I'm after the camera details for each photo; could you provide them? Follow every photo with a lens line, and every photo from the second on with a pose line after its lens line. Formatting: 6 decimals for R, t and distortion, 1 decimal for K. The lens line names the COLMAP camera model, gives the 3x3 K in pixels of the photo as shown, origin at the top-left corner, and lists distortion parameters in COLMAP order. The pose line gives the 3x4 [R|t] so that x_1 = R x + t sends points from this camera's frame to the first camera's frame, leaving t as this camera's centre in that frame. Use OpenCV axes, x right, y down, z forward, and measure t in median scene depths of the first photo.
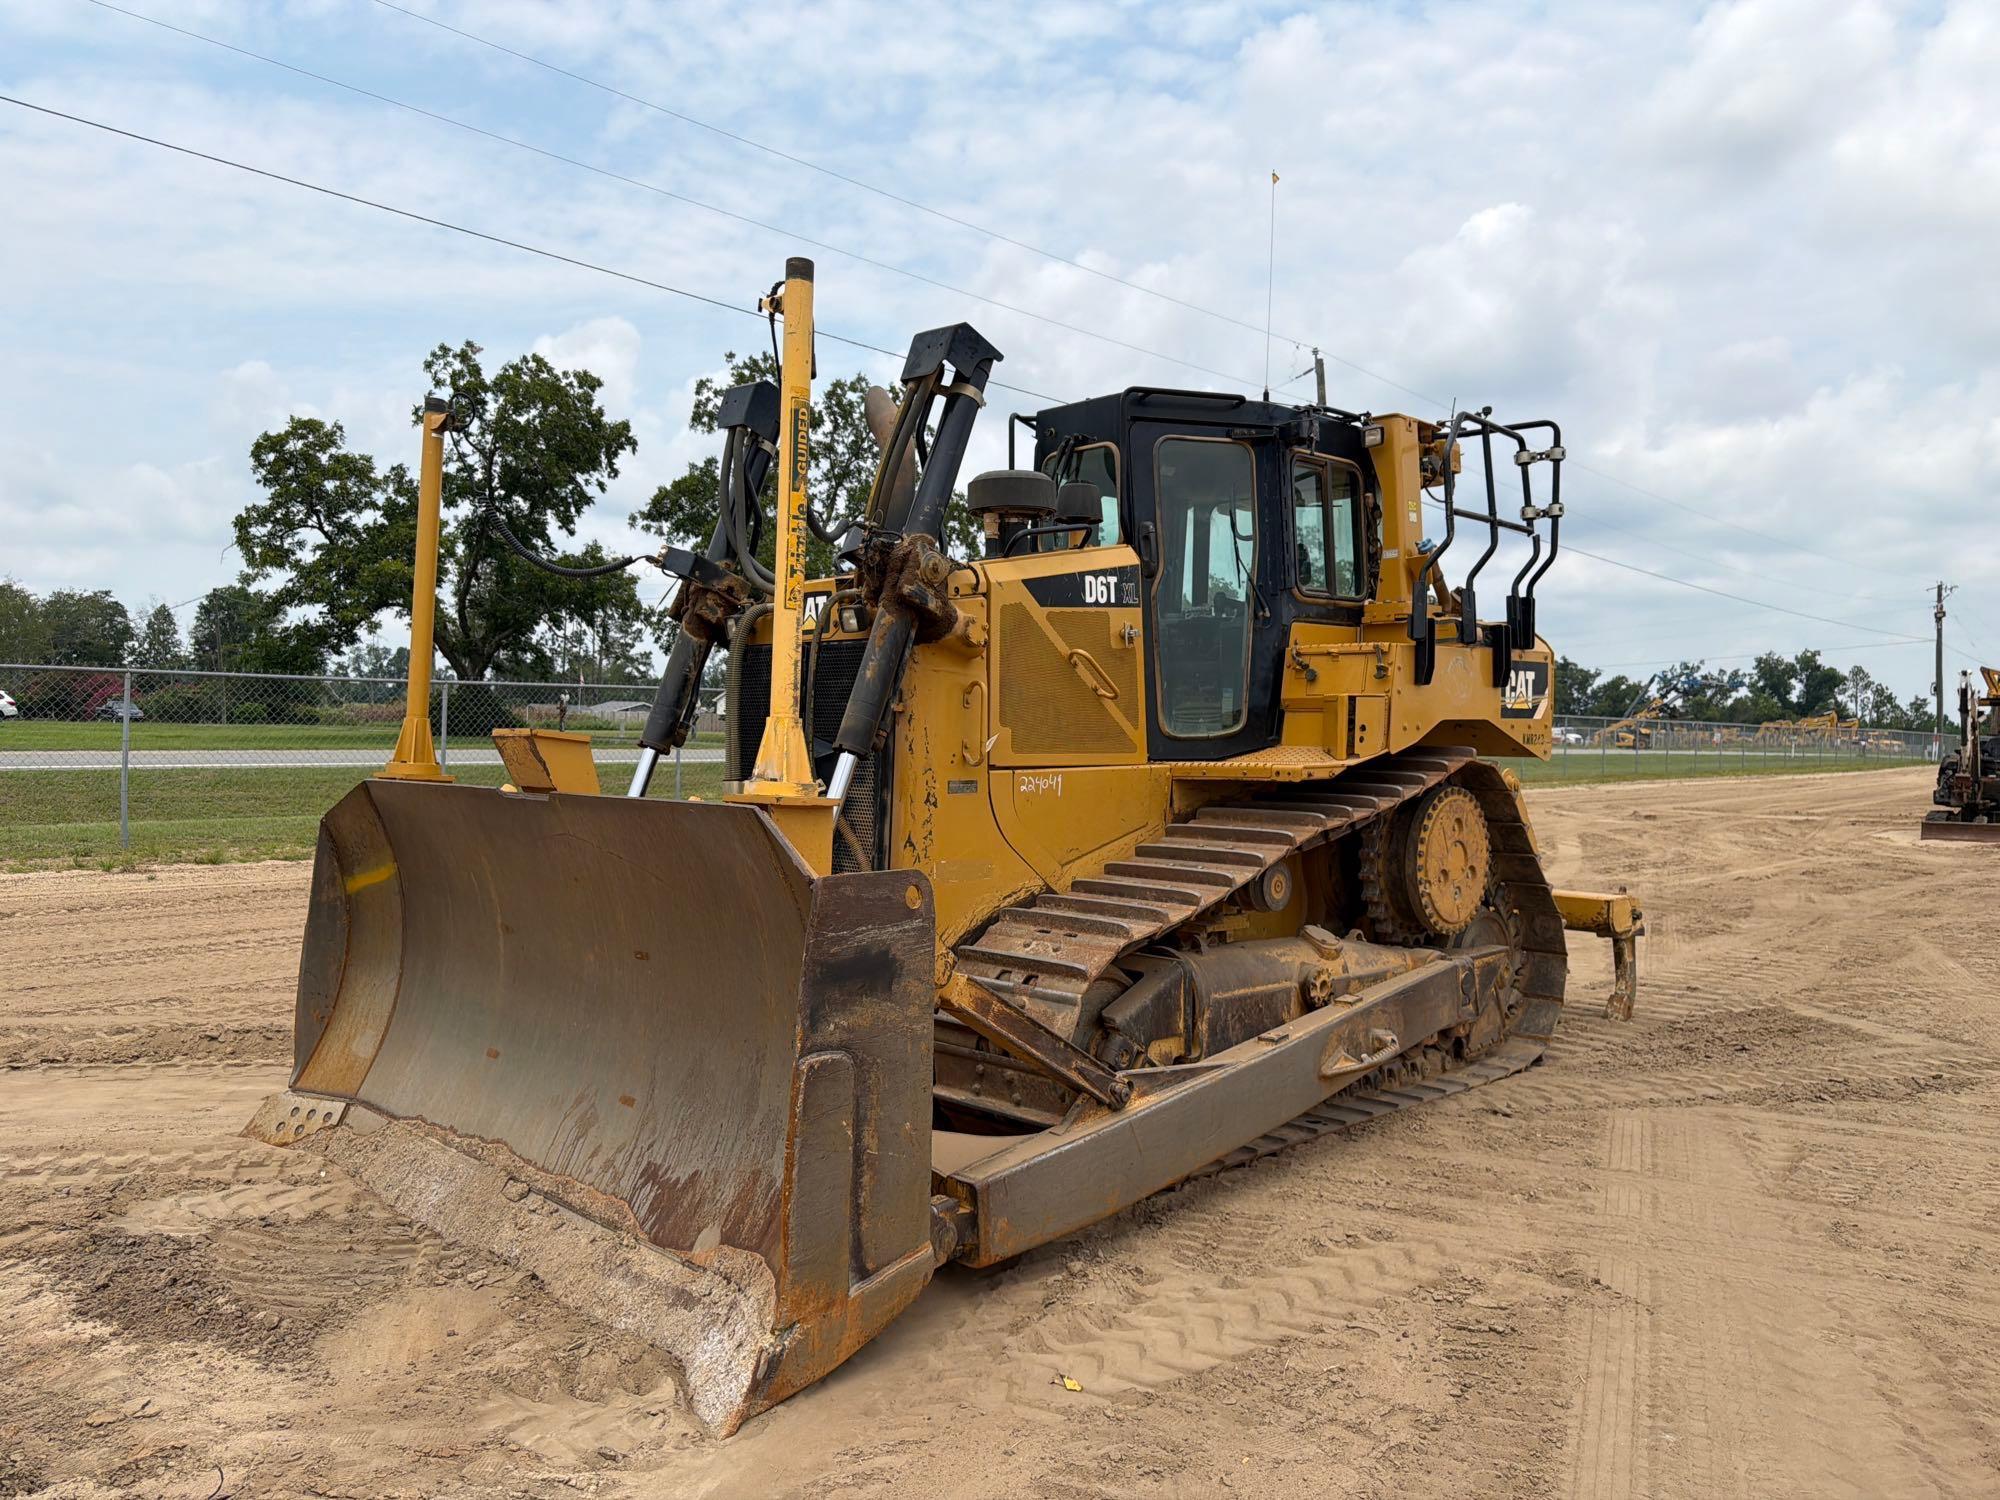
lens RADIAL K [[1402.1, 0, 1000.0], [0, 1402.1, 750.0], [0, 0, 1]] dist [0.125416, -0.202349]
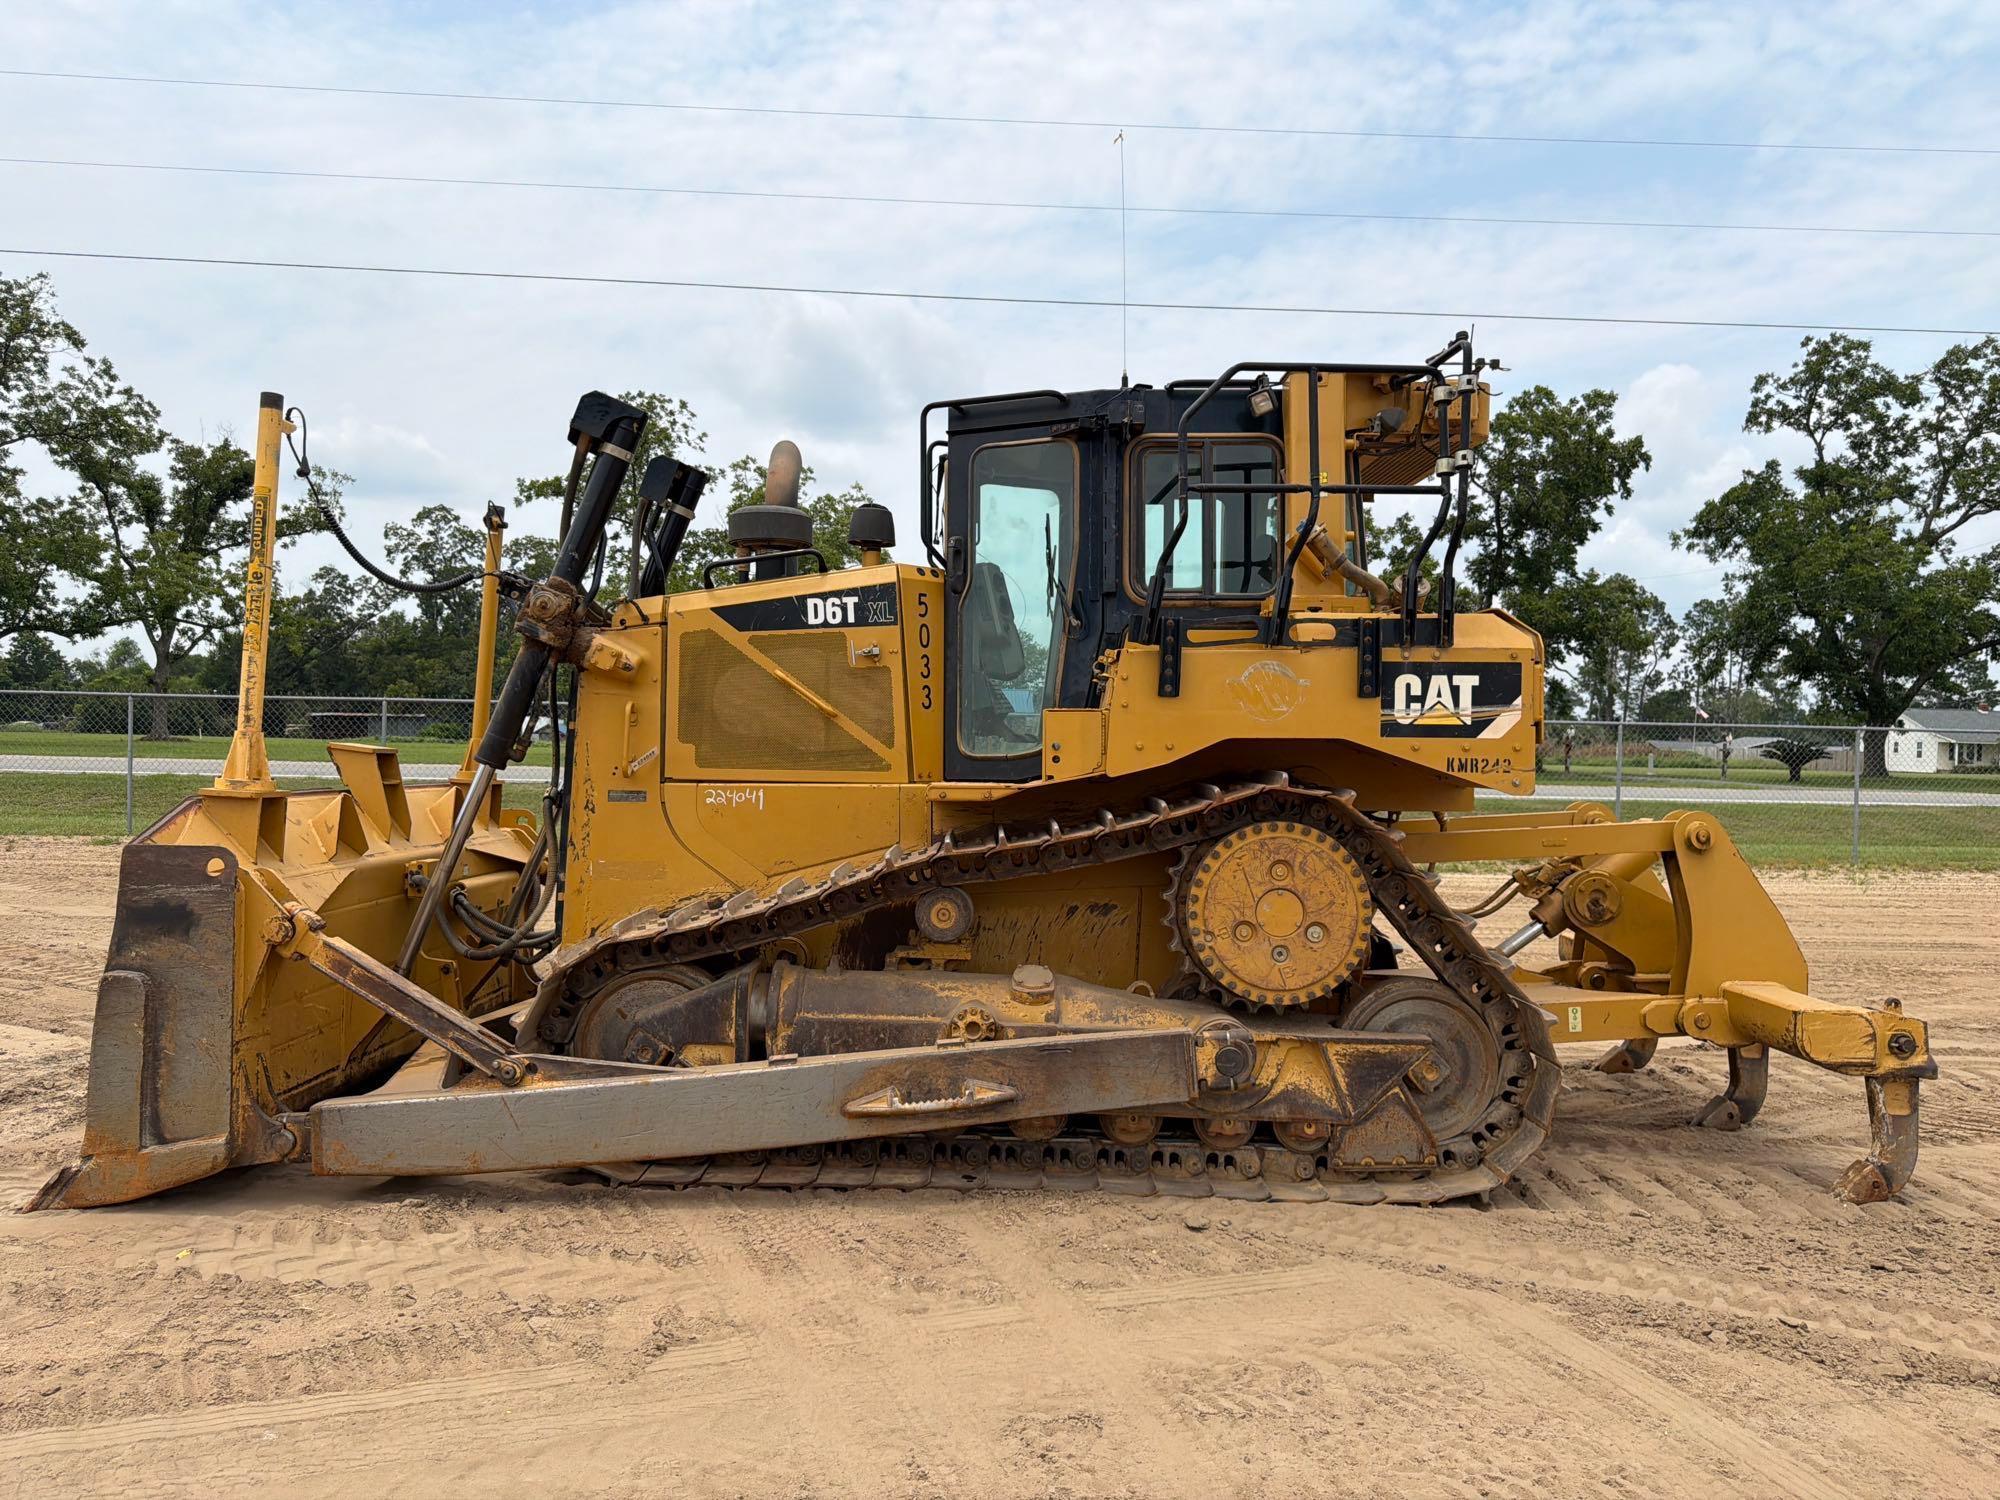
lens RADIAL K [[1402.1, 0, 1000.0], [0, 1402.1, 750.0], [0, 0, 1]] dist [0.125416, -0.202349]
pose [[0.712409, 0.001683, -0.701762, 0.756322], [-0.020348, 0.999626, -0.018259, 0.002997], [0.701469, 0.027288, 0.712177, 0.308797]]
